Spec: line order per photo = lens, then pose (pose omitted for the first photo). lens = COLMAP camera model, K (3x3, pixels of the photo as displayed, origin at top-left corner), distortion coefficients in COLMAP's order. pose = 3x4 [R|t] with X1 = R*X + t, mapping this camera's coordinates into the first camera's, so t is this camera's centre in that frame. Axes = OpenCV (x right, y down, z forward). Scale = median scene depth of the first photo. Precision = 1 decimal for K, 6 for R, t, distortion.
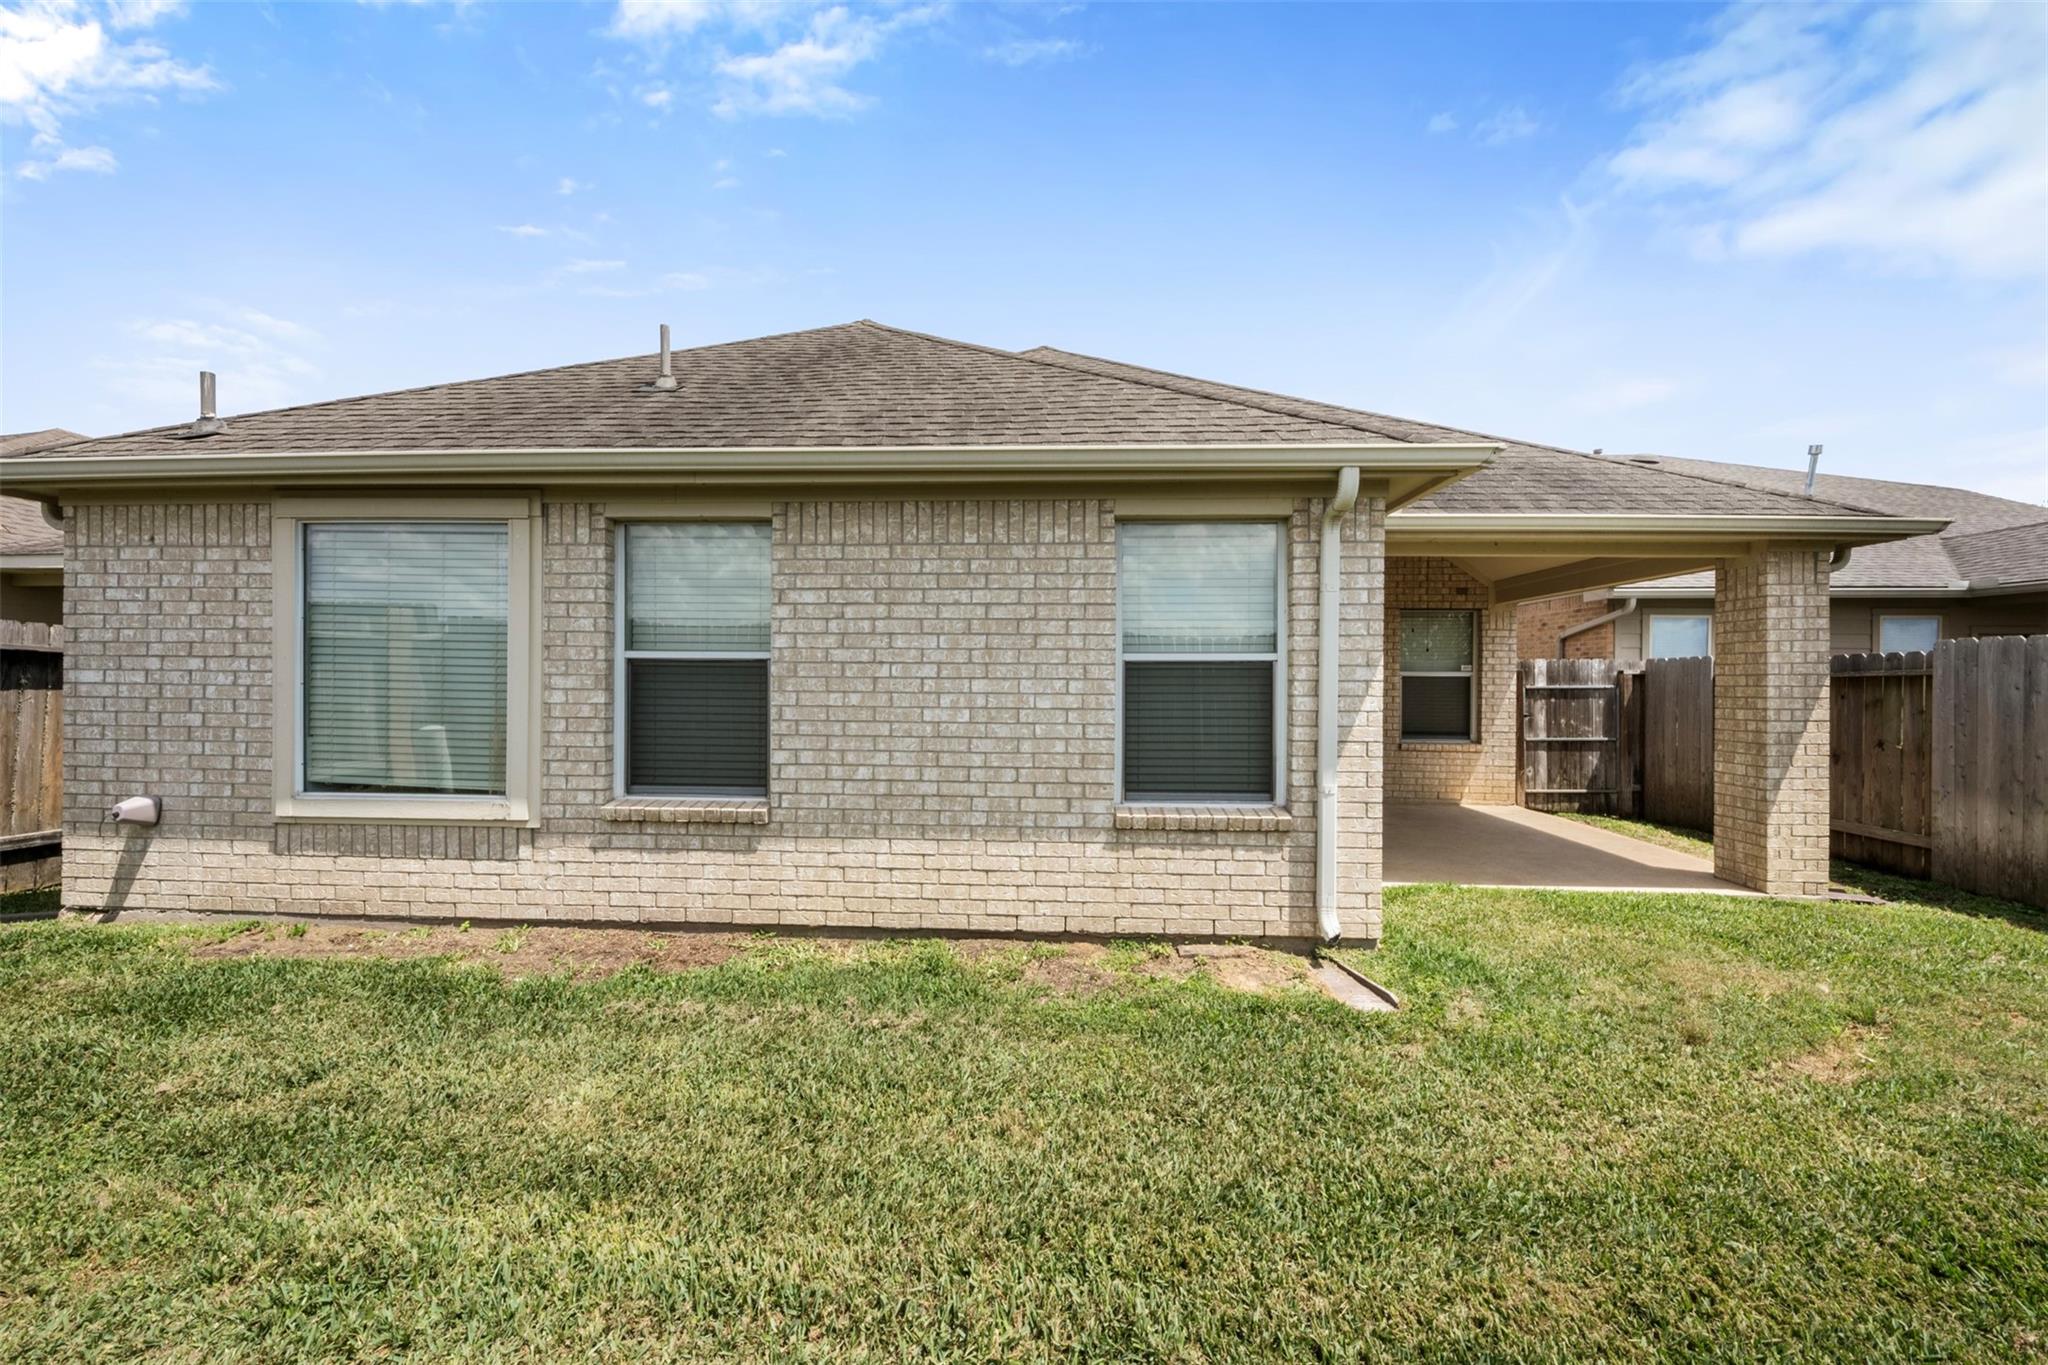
lens RADIAL K [[726.9, 0, 1023.6], [0, 726.9, 681.0], [0, 0, 1]] dist [0.003529, 0.000102]
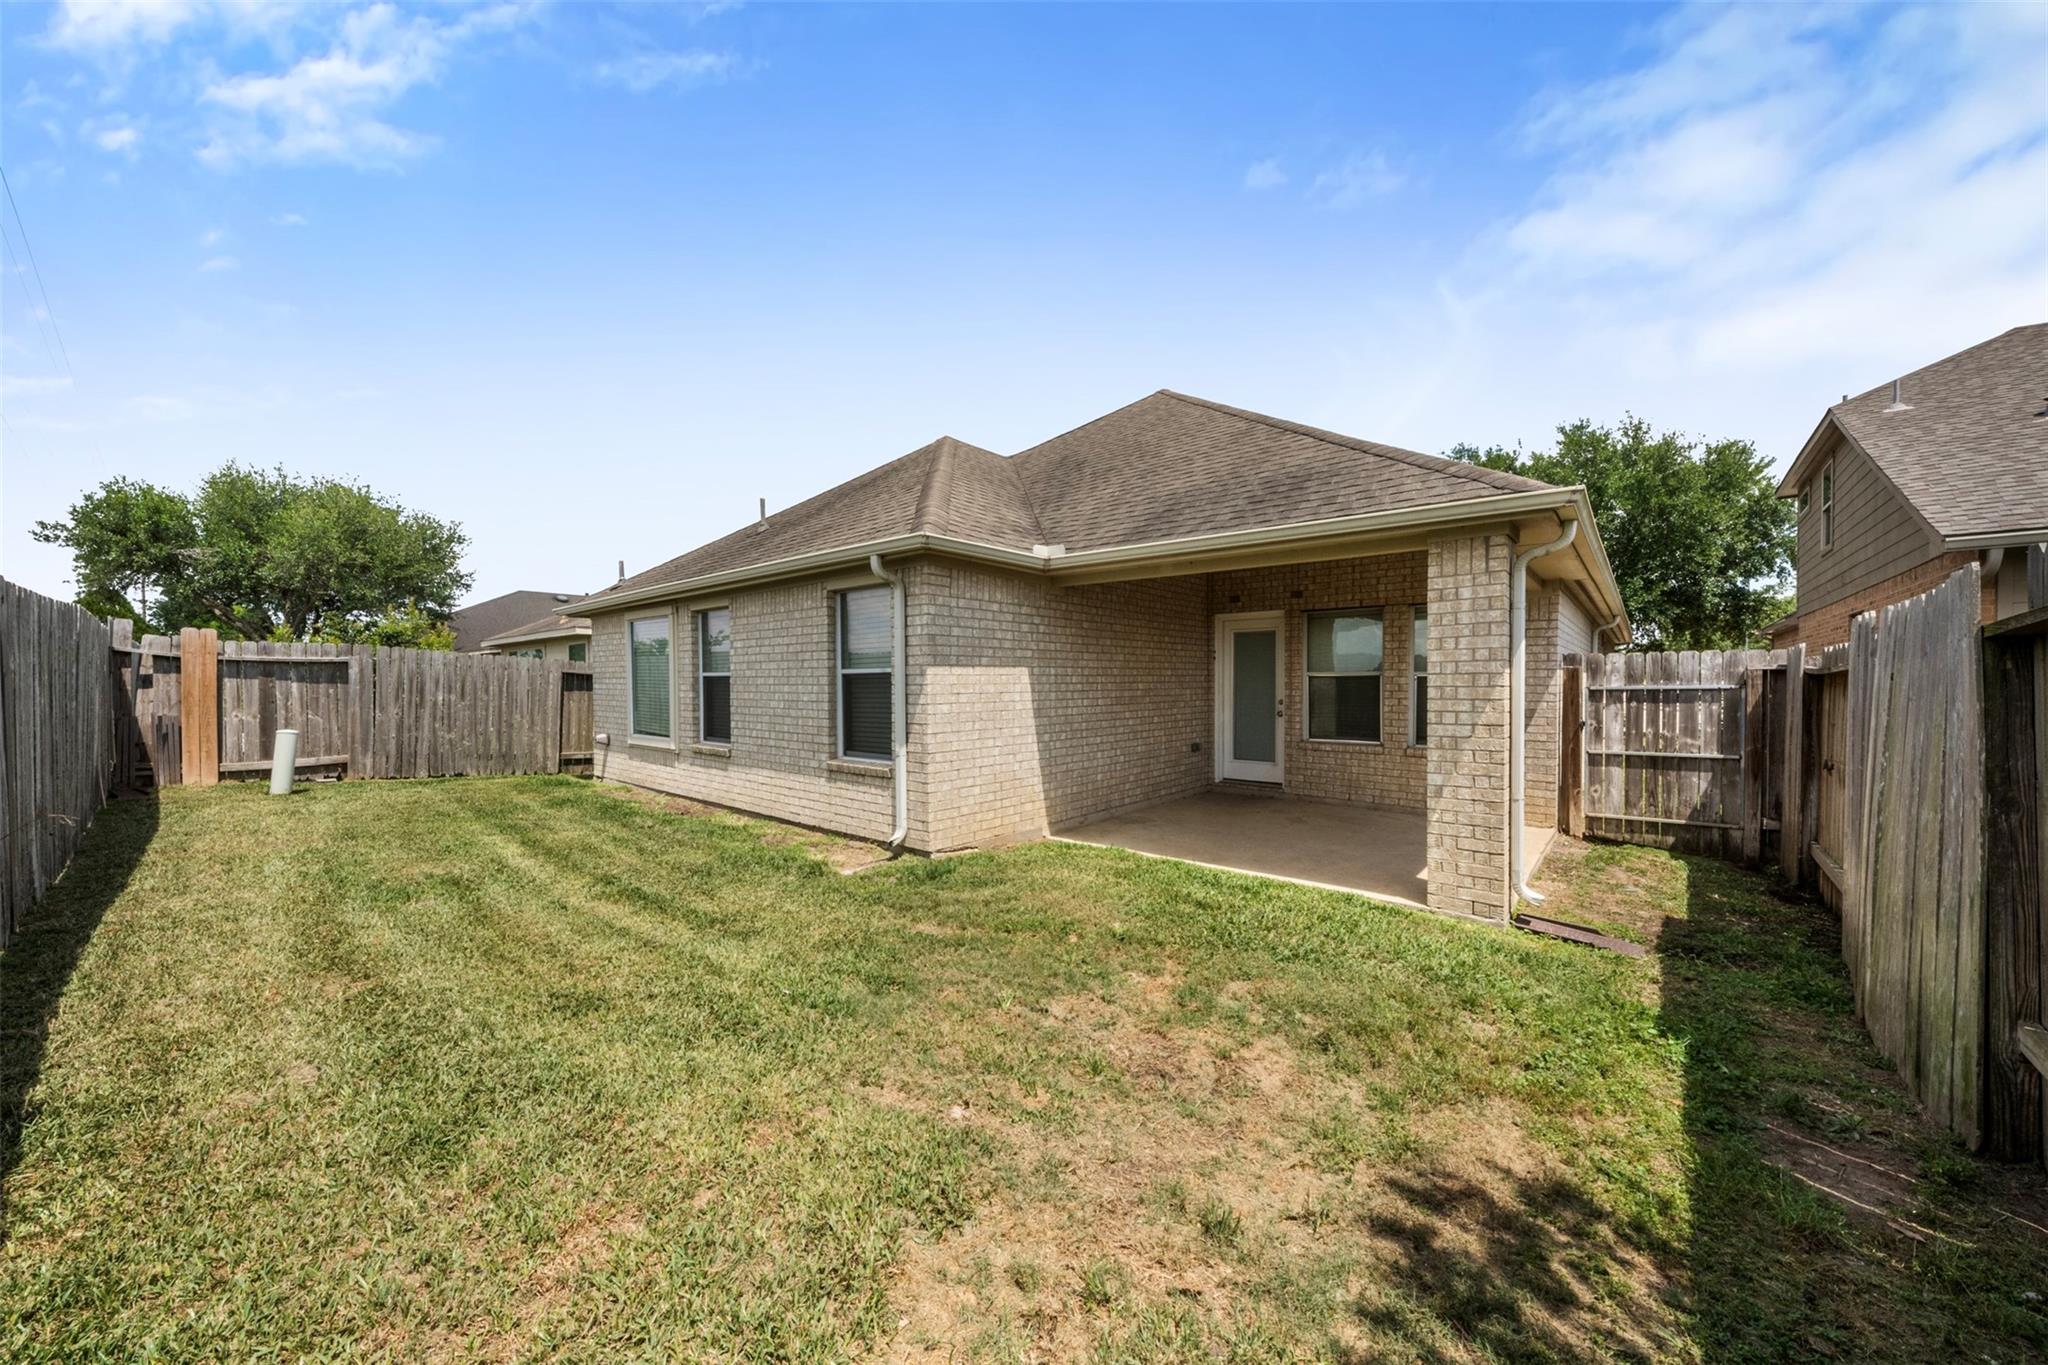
lens RADIAL K [[726.9, 0, 1041.9], [0, 726.9, 695.3], [0, 0, 1]] dist [0.003529, 0.000102]
pose [[0.786327, 0.002050, -0.617807, 1.207671], [0.007047, 0.999900, 0.012287, 0.003577], [0.617770, -0.014016, 0.786234, -0.044214]]
